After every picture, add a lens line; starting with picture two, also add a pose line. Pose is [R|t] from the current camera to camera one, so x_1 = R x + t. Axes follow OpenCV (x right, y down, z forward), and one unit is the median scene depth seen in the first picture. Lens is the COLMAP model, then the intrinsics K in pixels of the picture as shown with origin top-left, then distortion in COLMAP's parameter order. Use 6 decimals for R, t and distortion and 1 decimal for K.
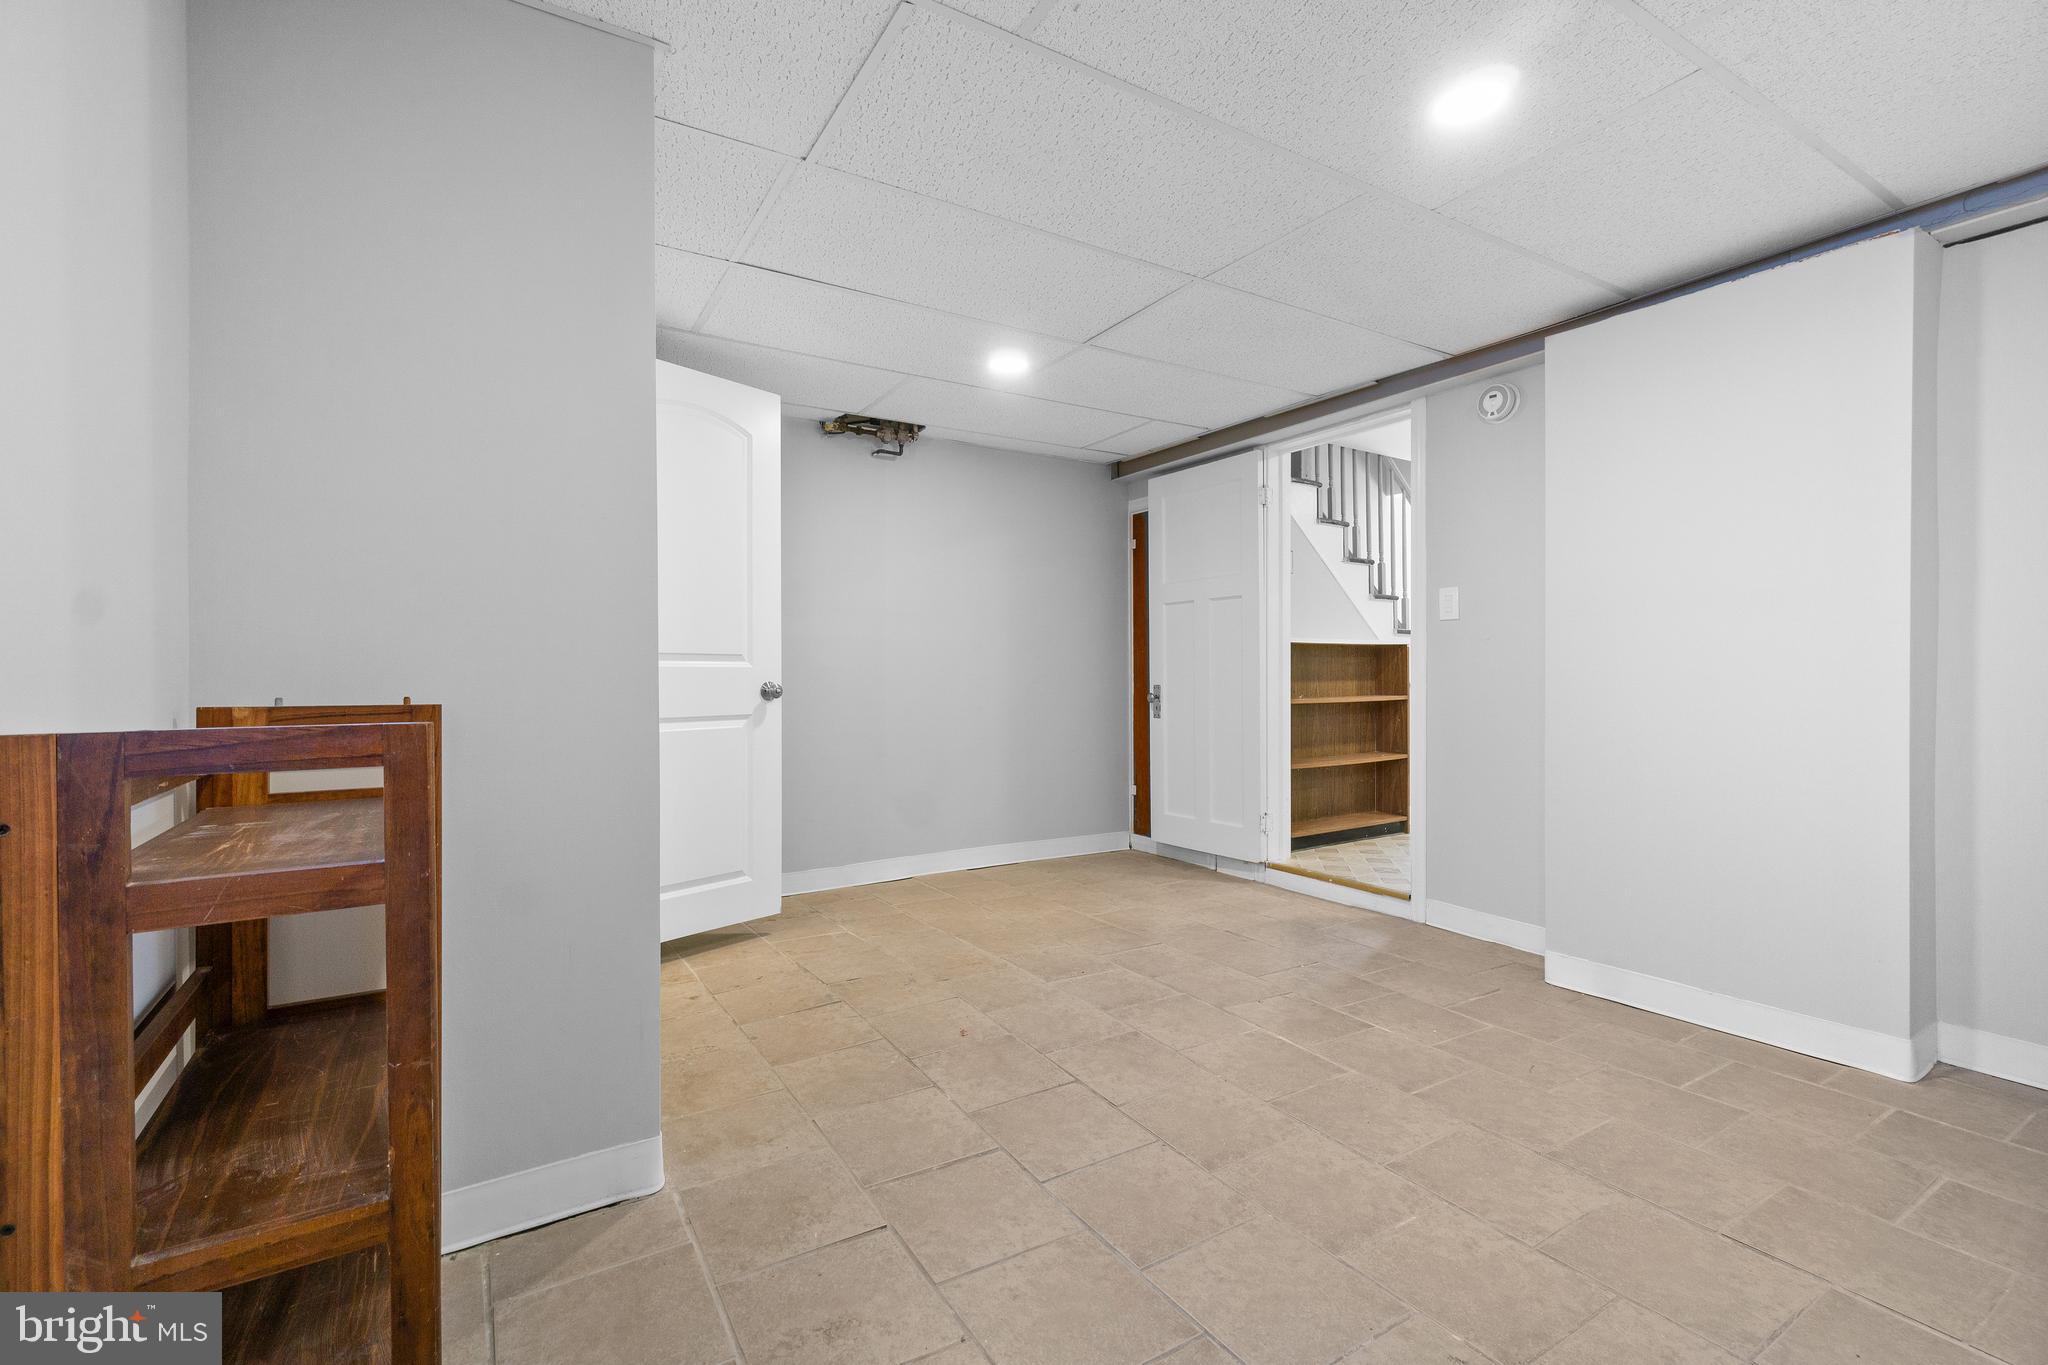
lens RADIAL K [[926.2, 0, 1023.1], [0, 926.2, 670.4], [0, 0, 1]] dist [0.003197, 0.000661]
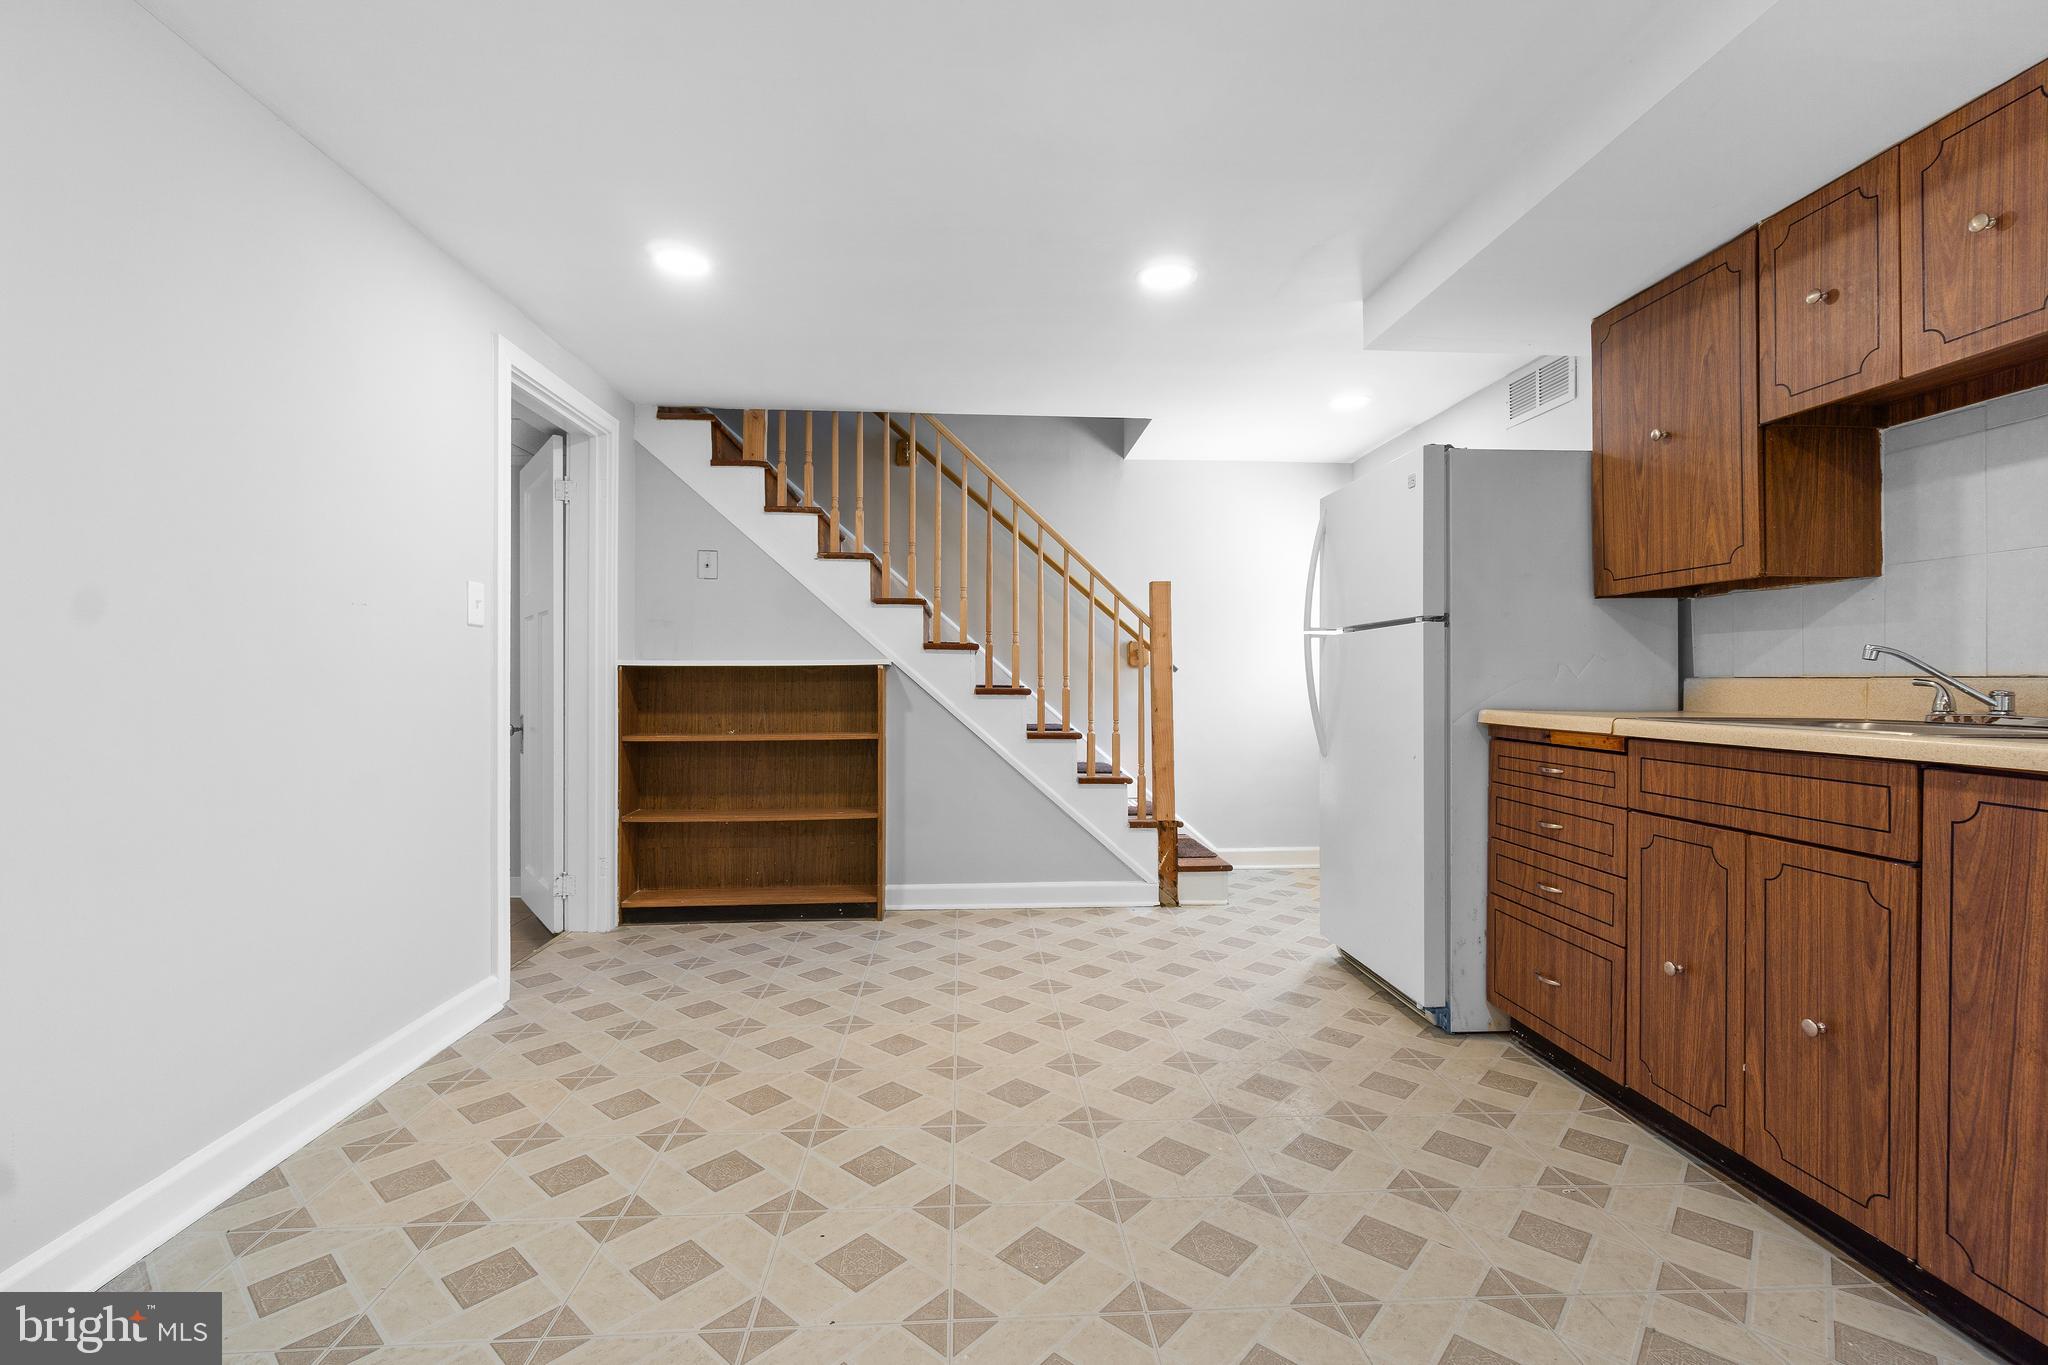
lens RADIAL K [[926.2, 0, 1027.8], [0, 926.2, 679.7], [0, 0, 1]] dist [0.003197, 0.000661]
pose [[0.883207, 0.002438, -0.468977, 0.881402], [-0.002602, 0.999997, 0.000297, -0.017157], [0.468976, 0.000958, 0.883210, 0.403647]]
